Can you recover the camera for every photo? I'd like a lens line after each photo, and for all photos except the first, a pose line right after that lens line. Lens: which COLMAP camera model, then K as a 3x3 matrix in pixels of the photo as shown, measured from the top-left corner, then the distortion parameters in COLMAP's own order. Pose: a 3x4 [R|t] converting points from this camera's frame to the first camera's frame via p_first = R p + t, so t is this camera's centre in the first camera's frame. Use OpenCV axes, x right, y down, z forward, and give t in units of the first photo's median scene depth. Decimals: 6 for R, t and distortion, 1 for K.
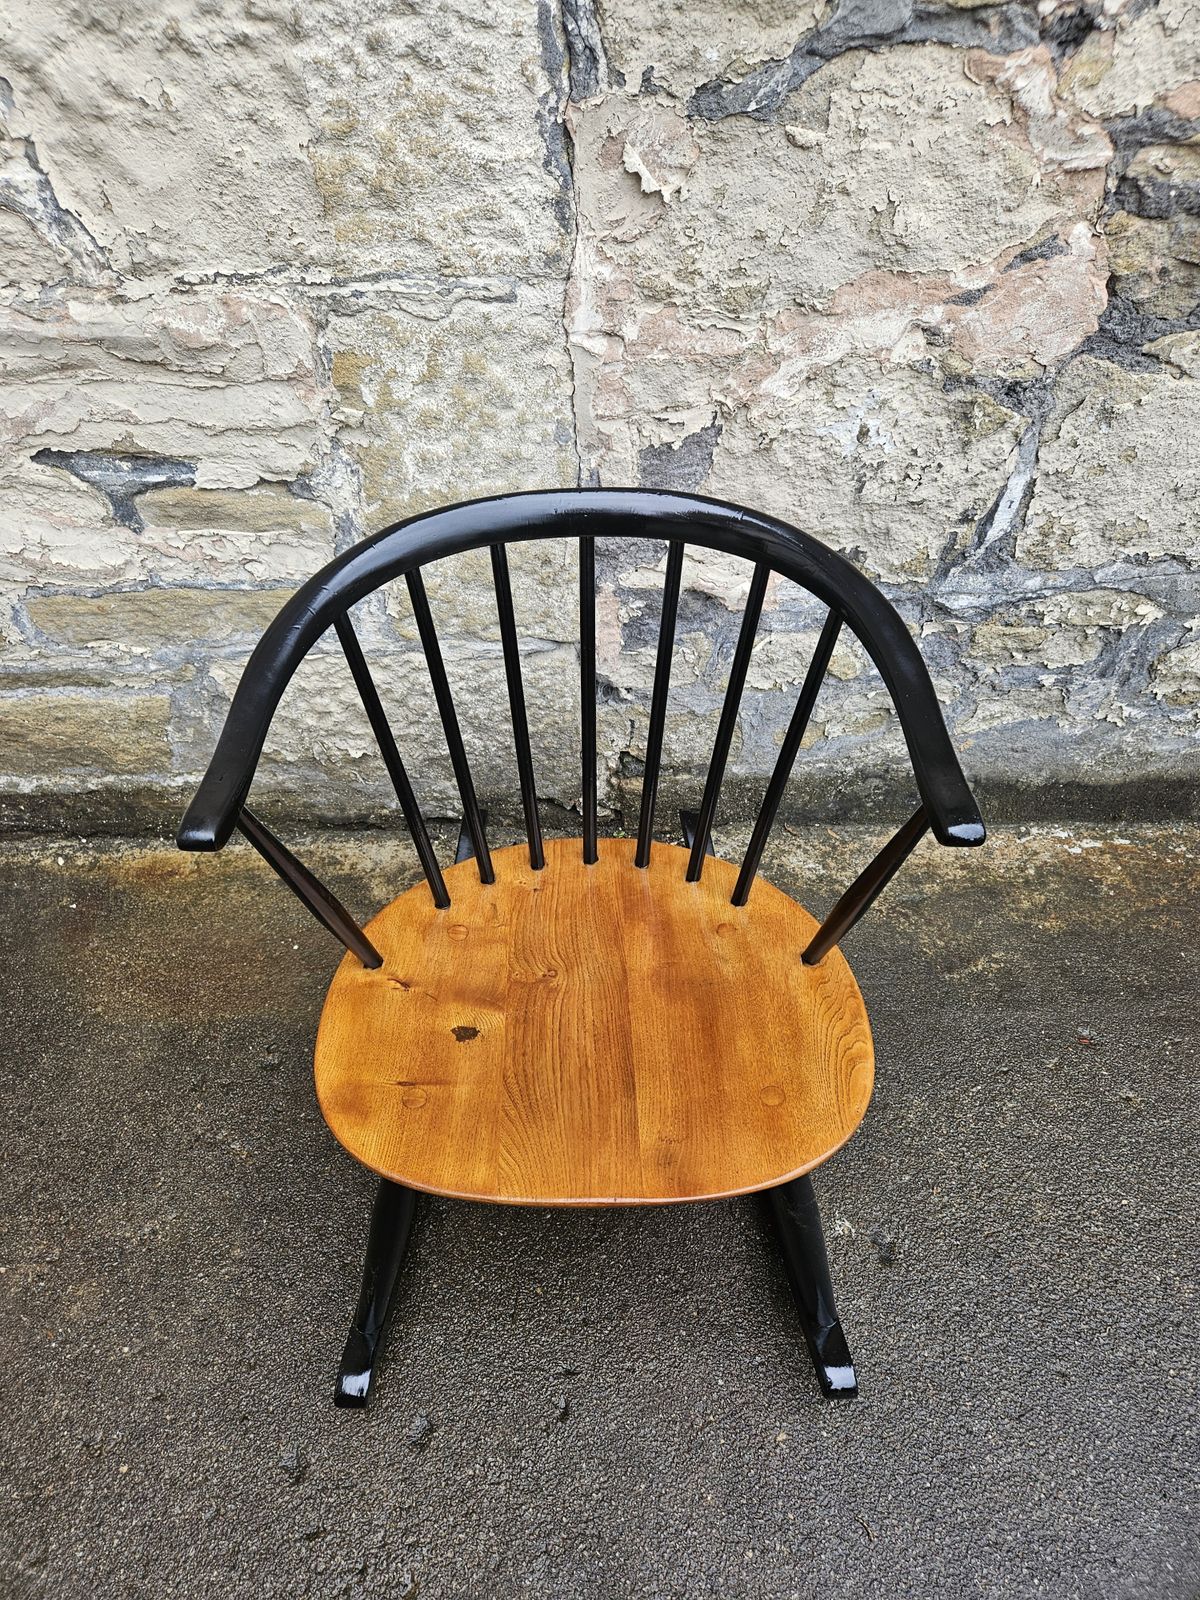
lens RADIAL K [[1072.4, 0, 588.4], [0, 1072.4, 784.4], [0, 0, 1]] dist [0.068526, -0.057628]
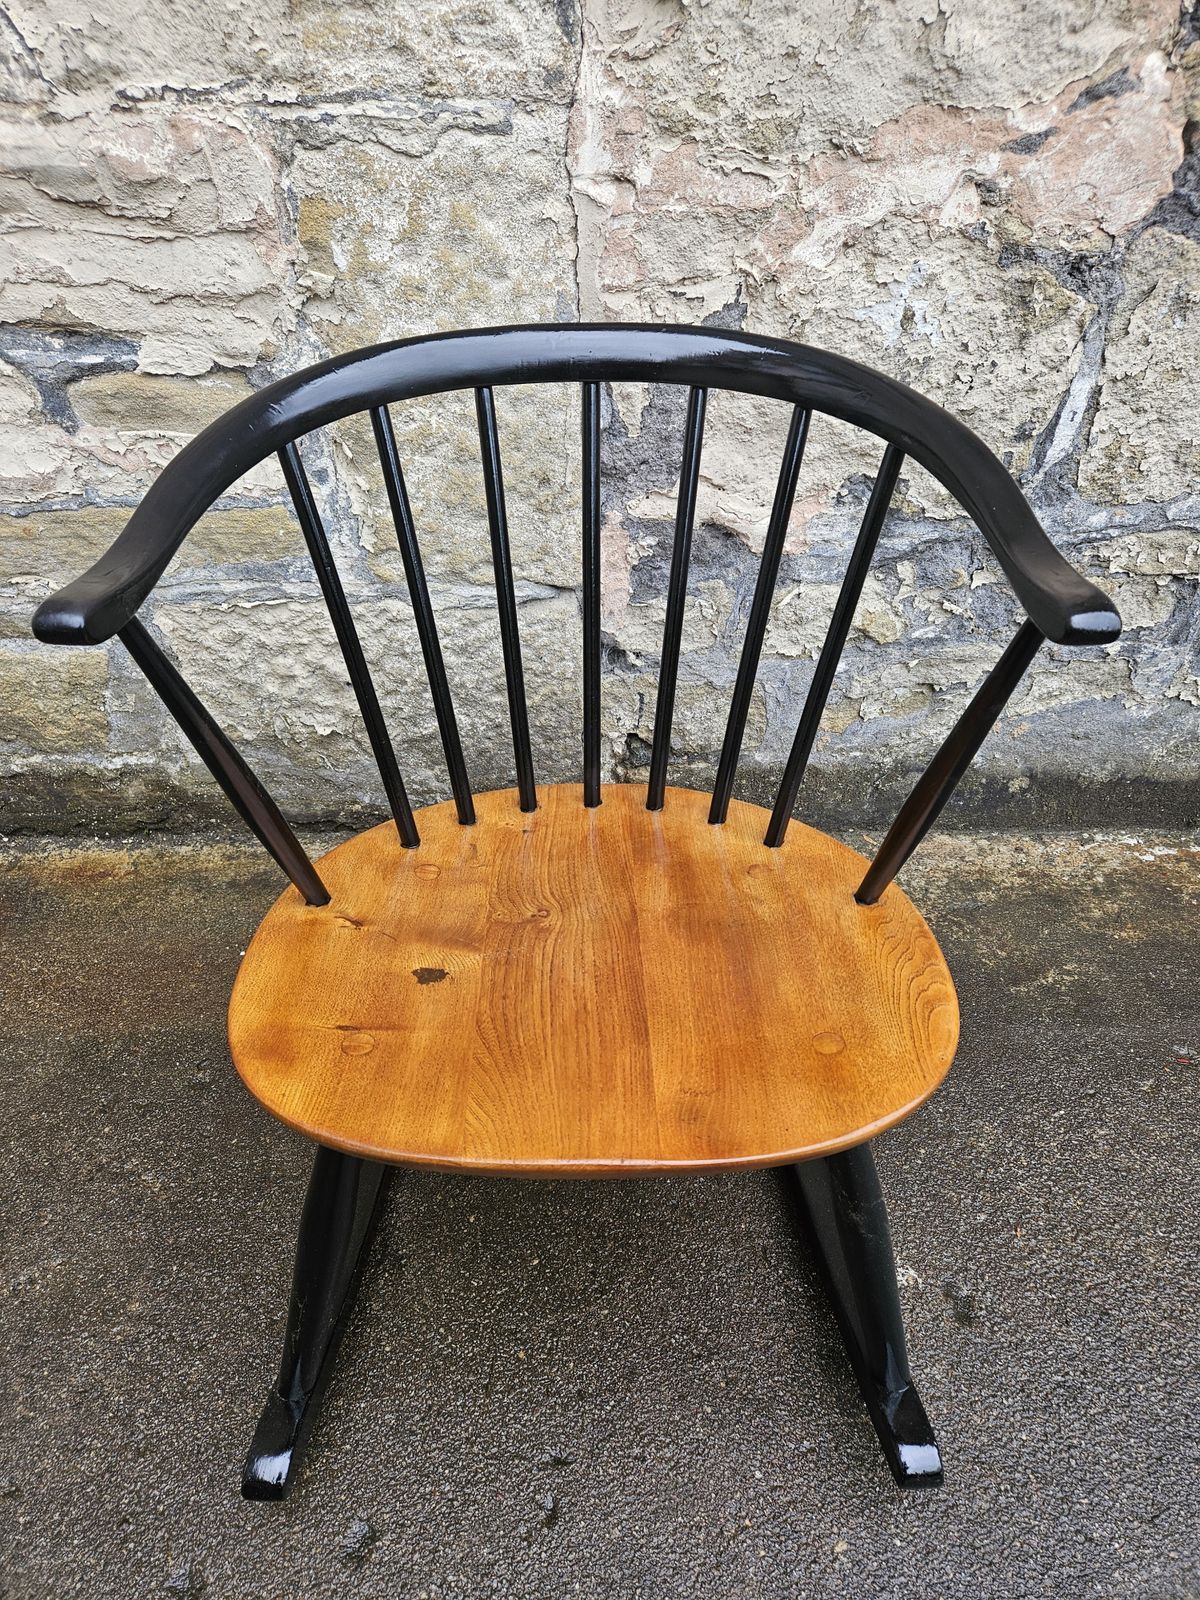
lens RADIAL K [[1072.4, 0, 605.9], [0, 1072.4, 797.3], [0, 0, 1]] dist [0.068526, -0.057628]
pose [[0.999887, 0.008036, 0.012687, 0.001840], [-0.006364, 0.991912, -0.126768, 0.177700], [-0.013603, 0.126673, 0.991851, 0.186066]]
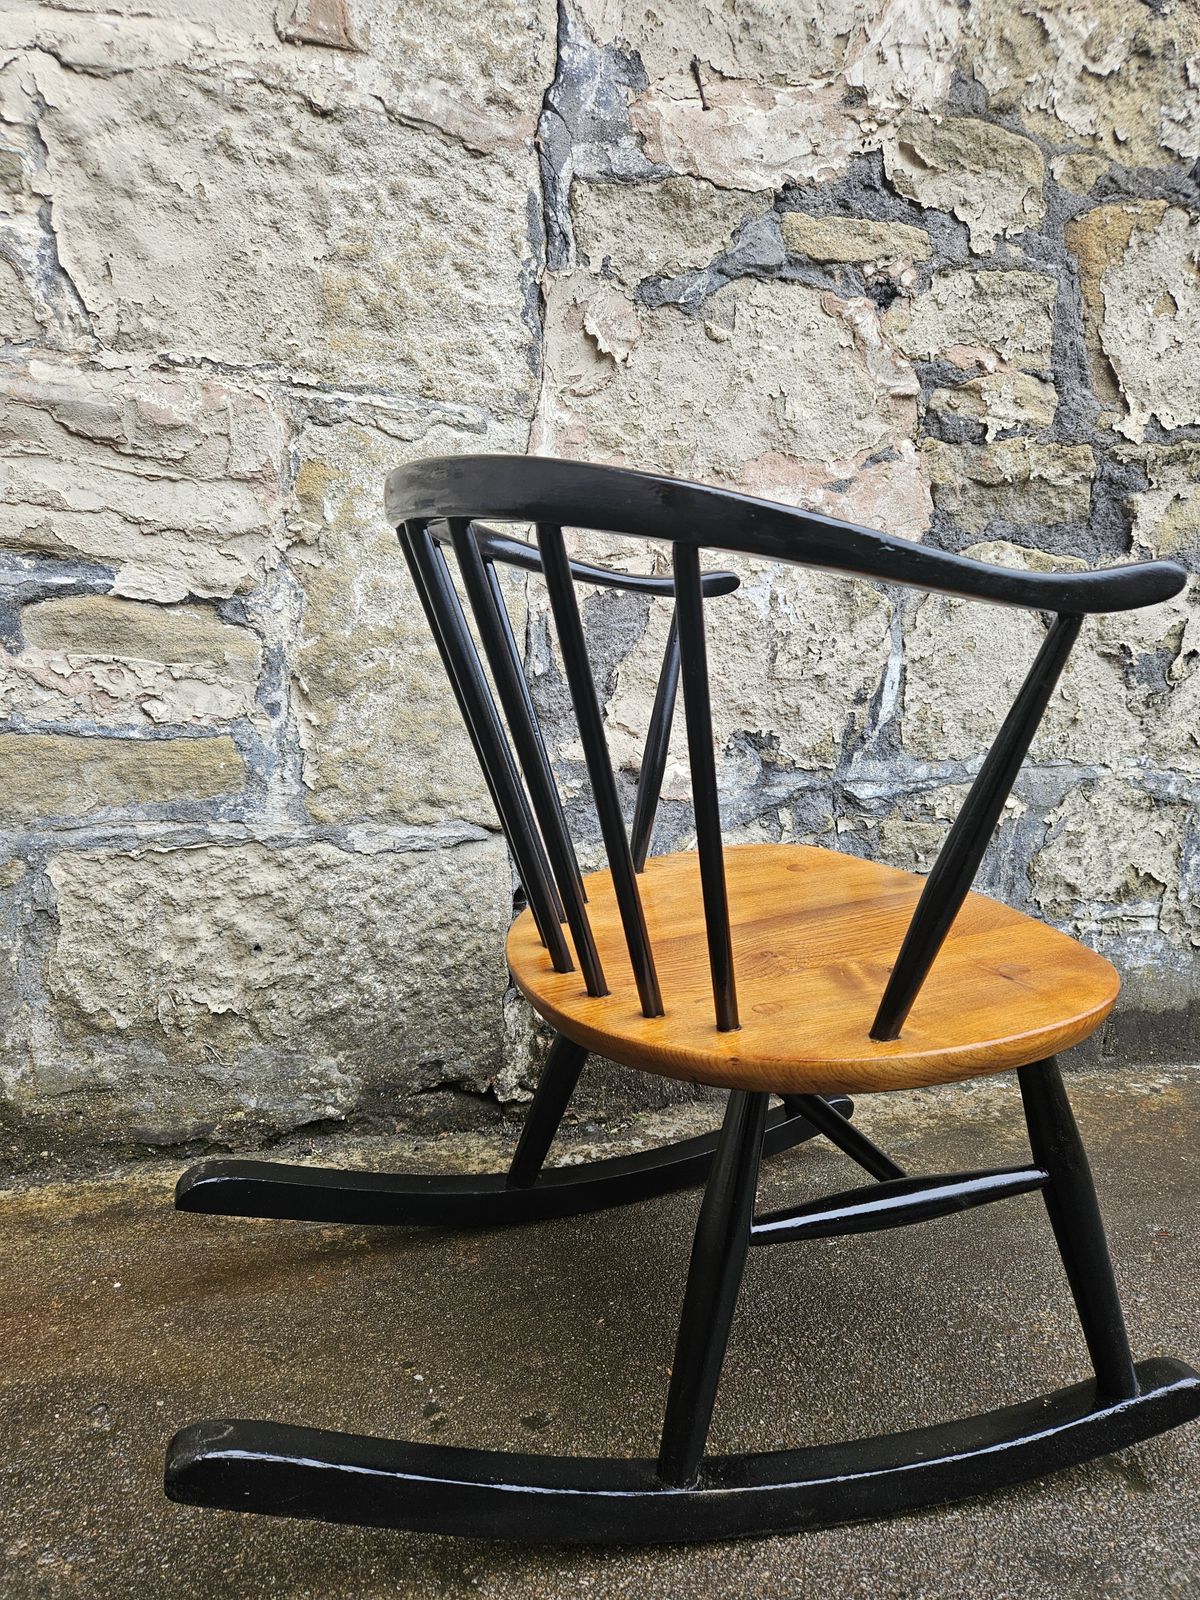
lens RADIAL K [[1072.4, 0, 591.7], [0, 1072.4, 796.1], [0, 0, 1]] dist [0.068526, -0.057628]
pose [[0.943063, 0.016077, 0.332226, -0.297672], [0.189397, 0.795132, -0.576103, 0.454775], [-0.273426, 0.606224, 0.746814, 0.354063]]
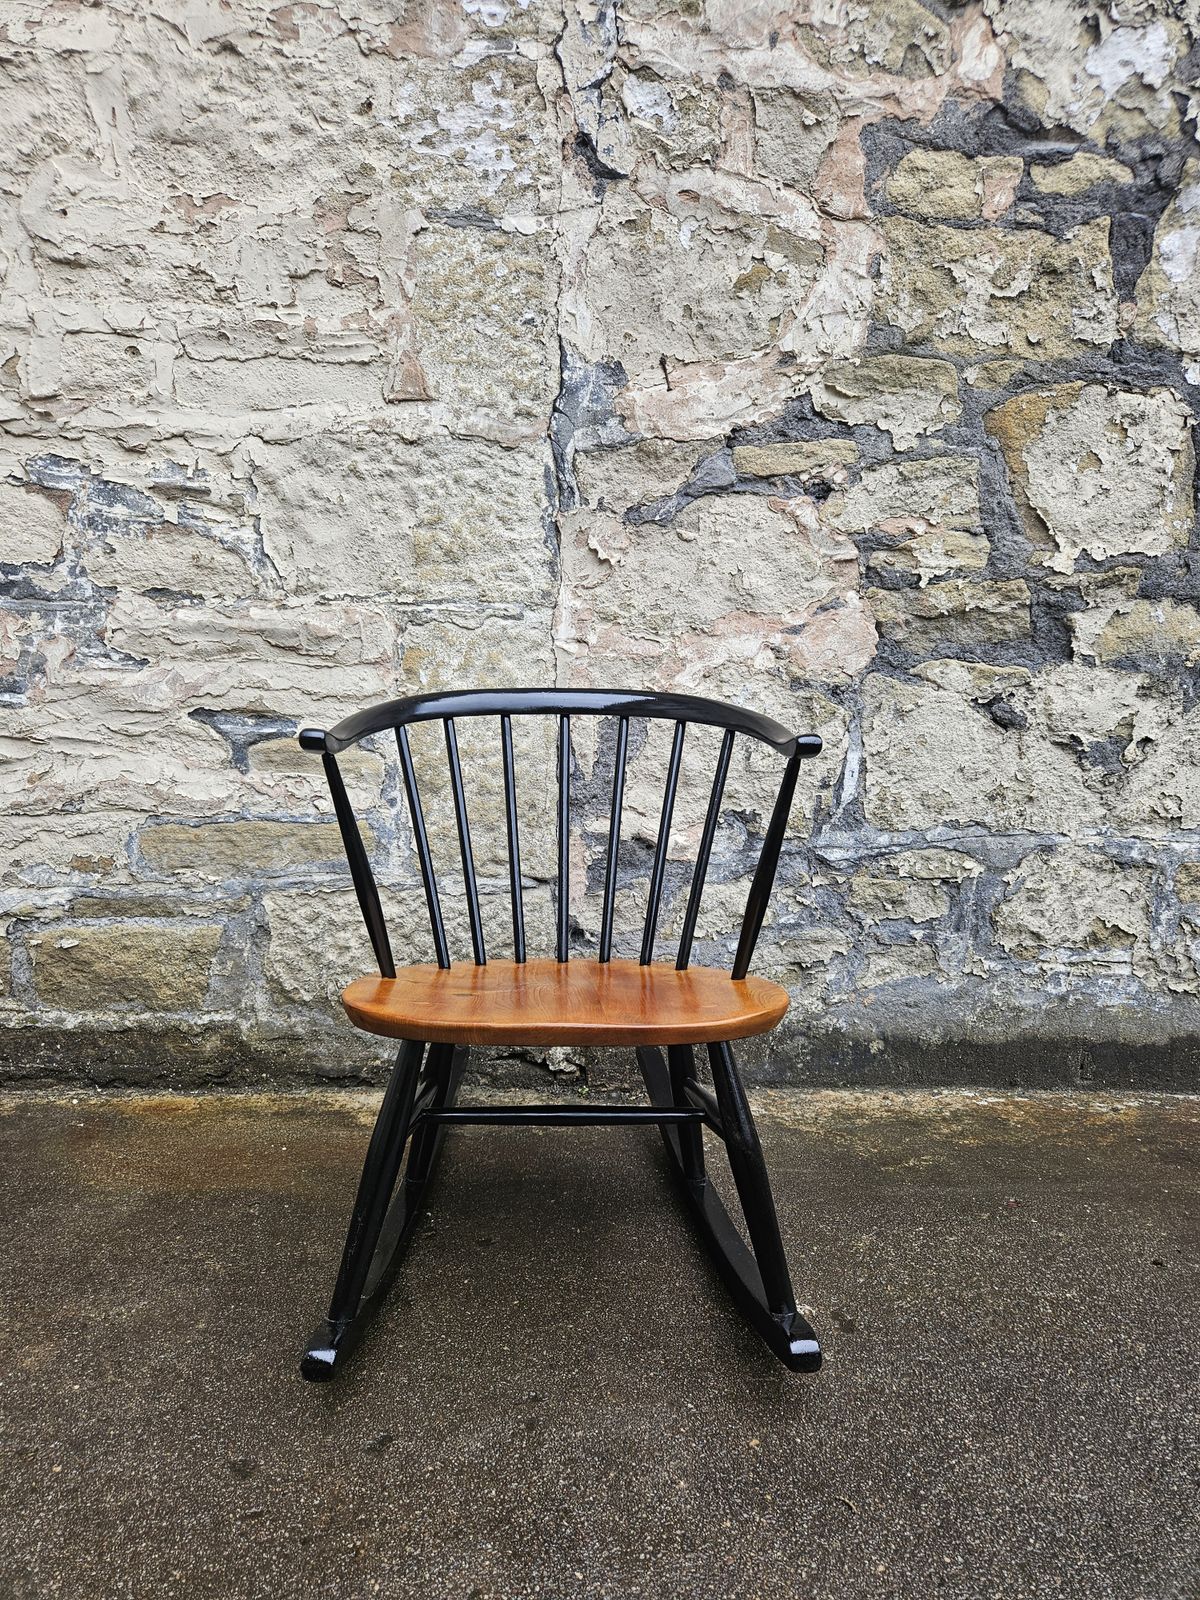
lens RADIAL K [[1072.4, 0, 595.7], [0, 1072.4, 800.5], [0, 0, 1]] dist [0.068526, -0.057628]
pose [[0.998995, 0.021304, 0.039426, -0.013723], [0.008047, 0.780195, -0.625484, 0.737306], [-0.044085, 0.625173, 0.779240, -0.099952]]
